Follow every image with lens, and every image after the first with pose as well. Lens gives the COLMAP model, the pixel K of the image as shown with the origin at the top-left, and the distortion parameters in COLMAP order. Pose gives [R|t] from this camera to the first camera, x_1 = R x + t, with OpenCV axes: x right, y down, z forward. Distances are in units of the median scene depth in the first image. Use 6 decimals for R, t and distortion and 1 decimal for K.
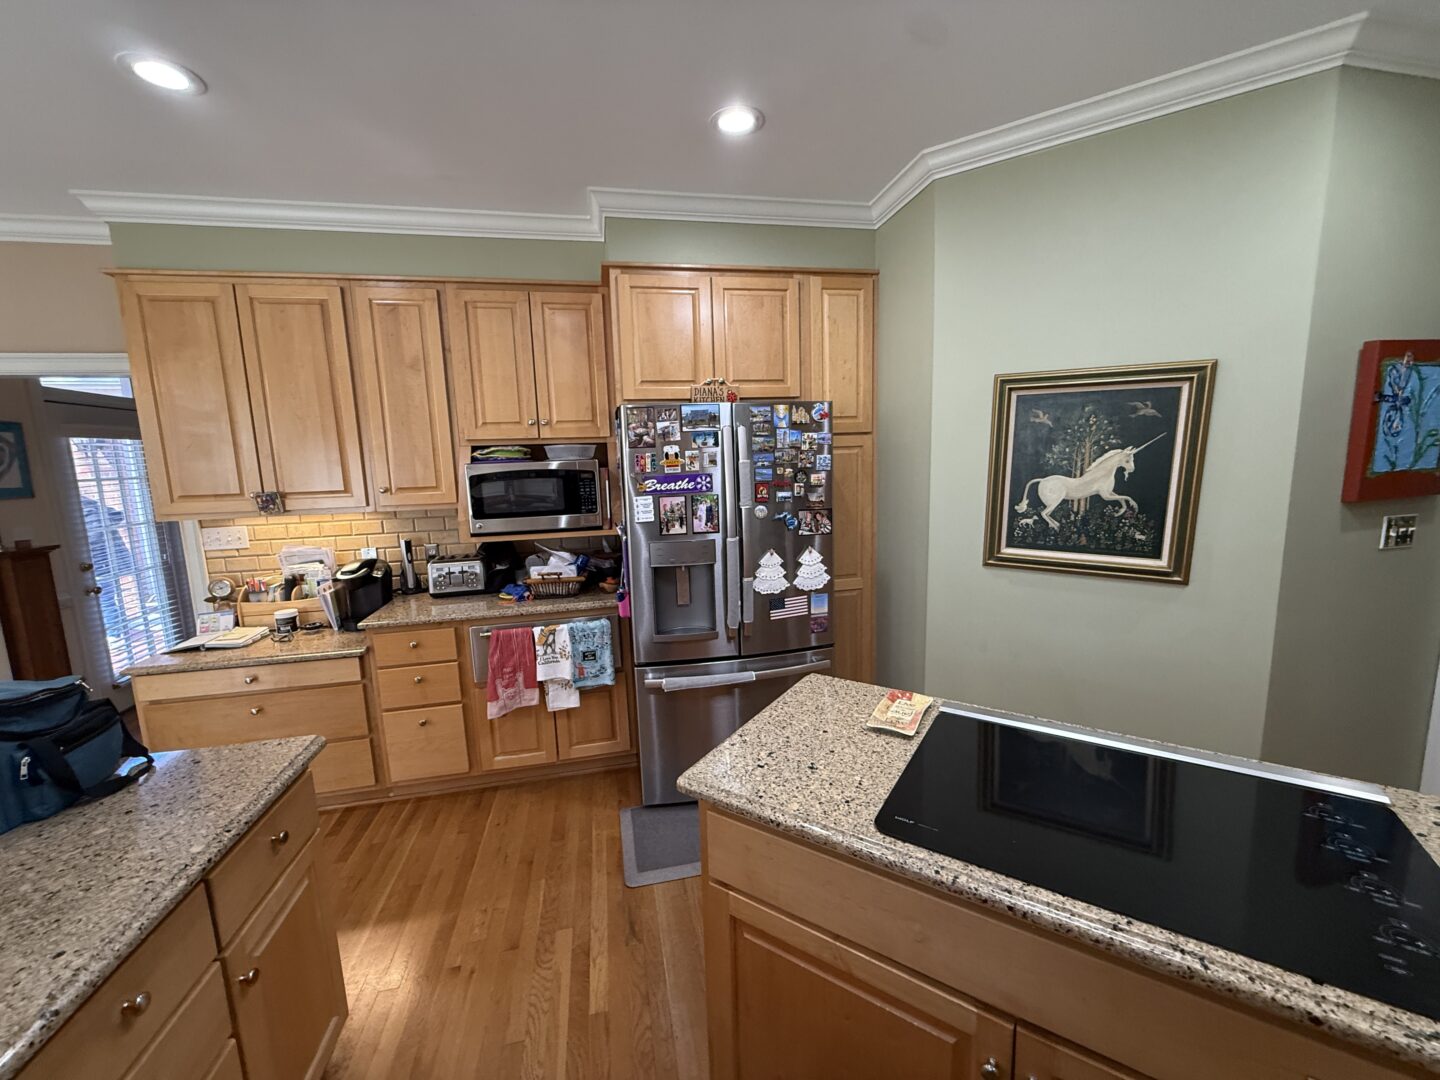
lens RADIAL K [[572.3, 0, 715.8], [0, 572.3, 539.4], [0, 0, 1]] dist [-0.000052, 0.000012]
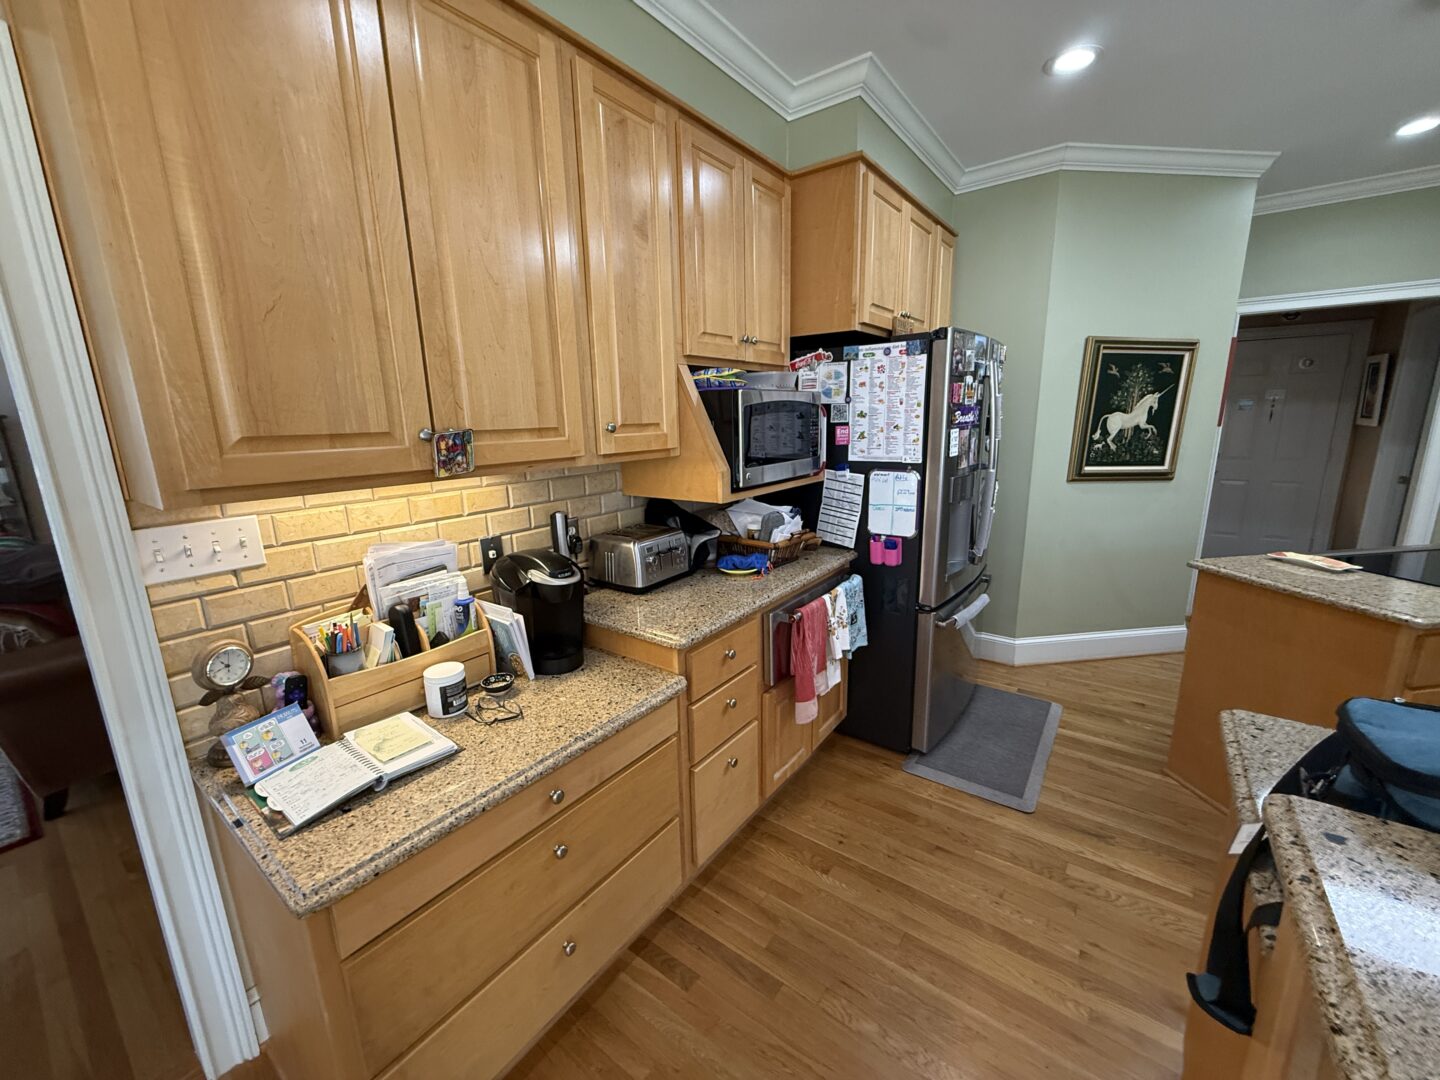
lens RADIAL K [[572.3, 0, 715.8], [0, 572.3, 539.4], [0, 0, 1]] dist [-0.000052, 0.000012]
pose [[0.745556, -0.126742, 0.654280, -1.058706], [0.093212, 0.991931, 0.085934, -0.012081], [-0.659892, -0.003082, 0.751354, 0.548431]]
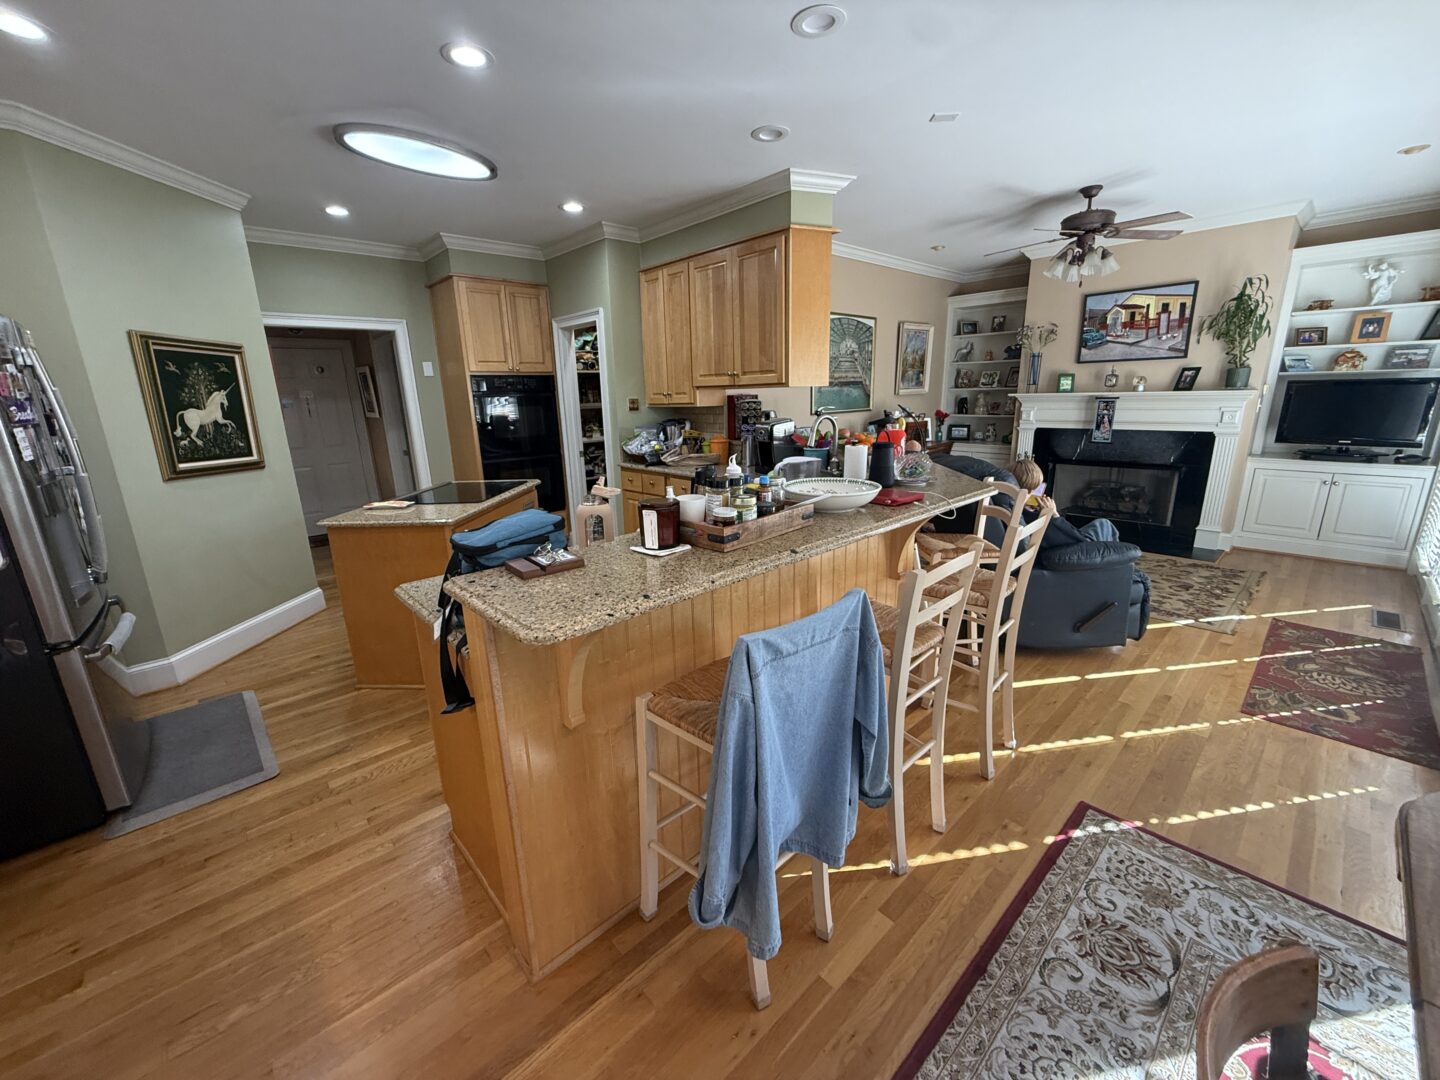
lens RADIAL K [[572.3, 0, 715.8], [0, 572.3, 539.4], [0, 0, 1]] dist [-0.000052, 0.000012]
pose [[-0.517611, -0.169247, 0.838710, -1.298020], [0.166036, 0.941738, 0.292508, -0.001972], [-0.839351, 0.290662, -0.459353, 0.601193]]
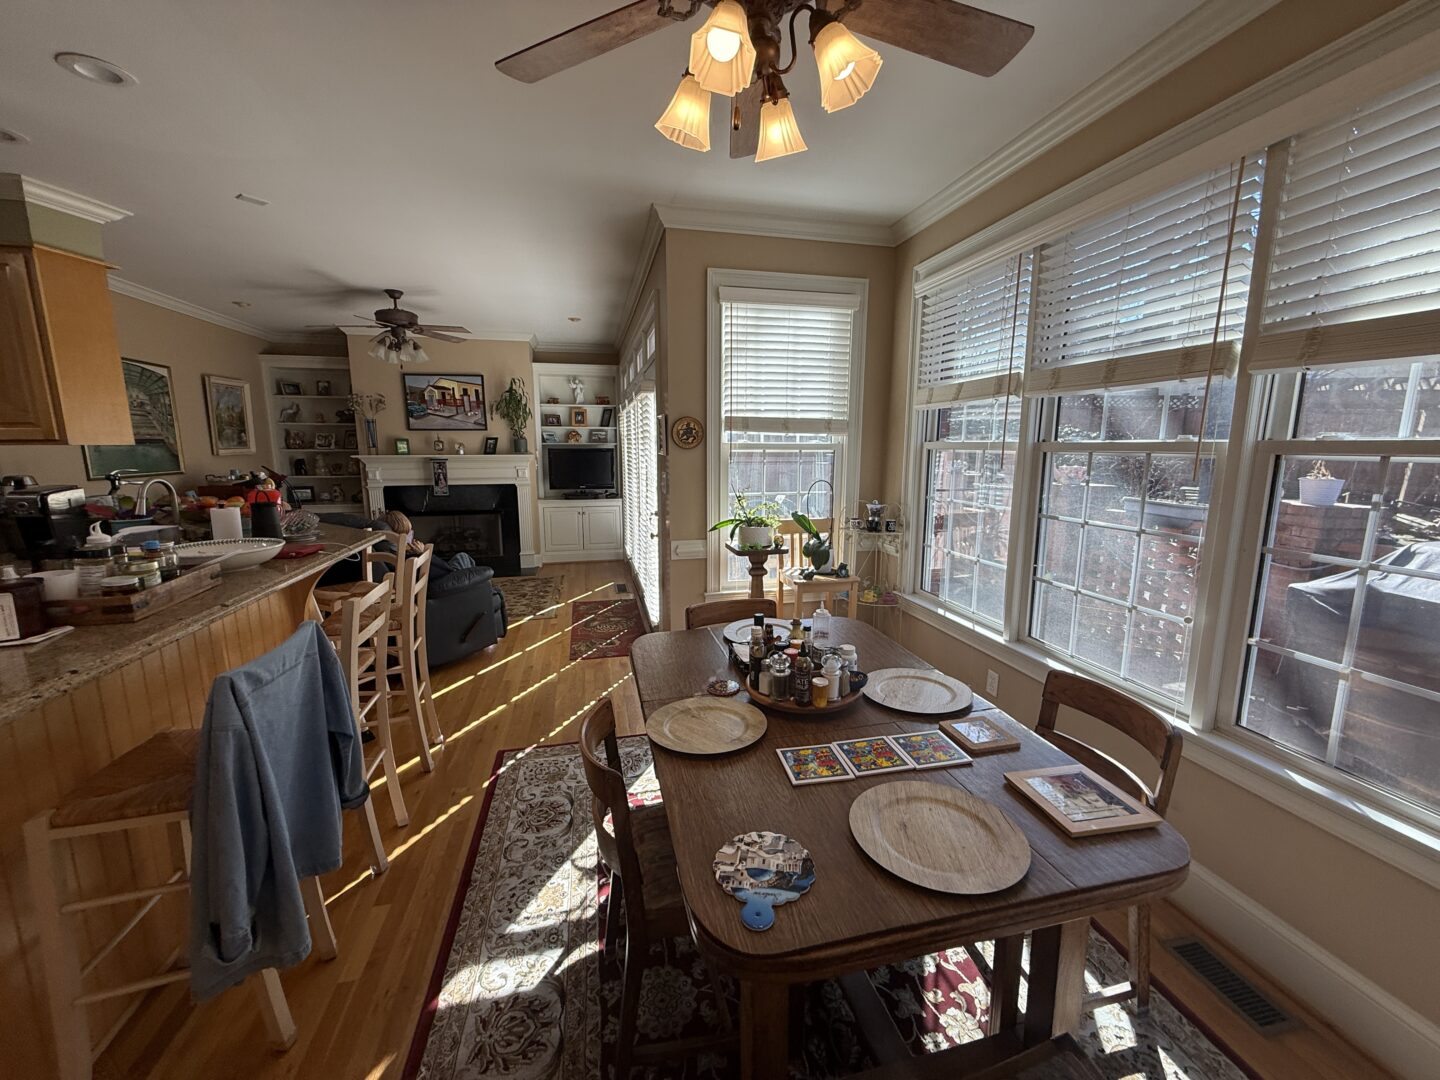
lens RADIAL K [[572.3, 0, 715.8], [0, 572.3, 539.4], [0, 0, 1]] dist [-0.000052, 0.000012]
pose [[-0.999148, 0.037044, -0.018195, -1.367697], [0.029694, 0.951418, 0.306469, -0.046095], [0.028664, 0.305667, -0.951707, 0.860937]]
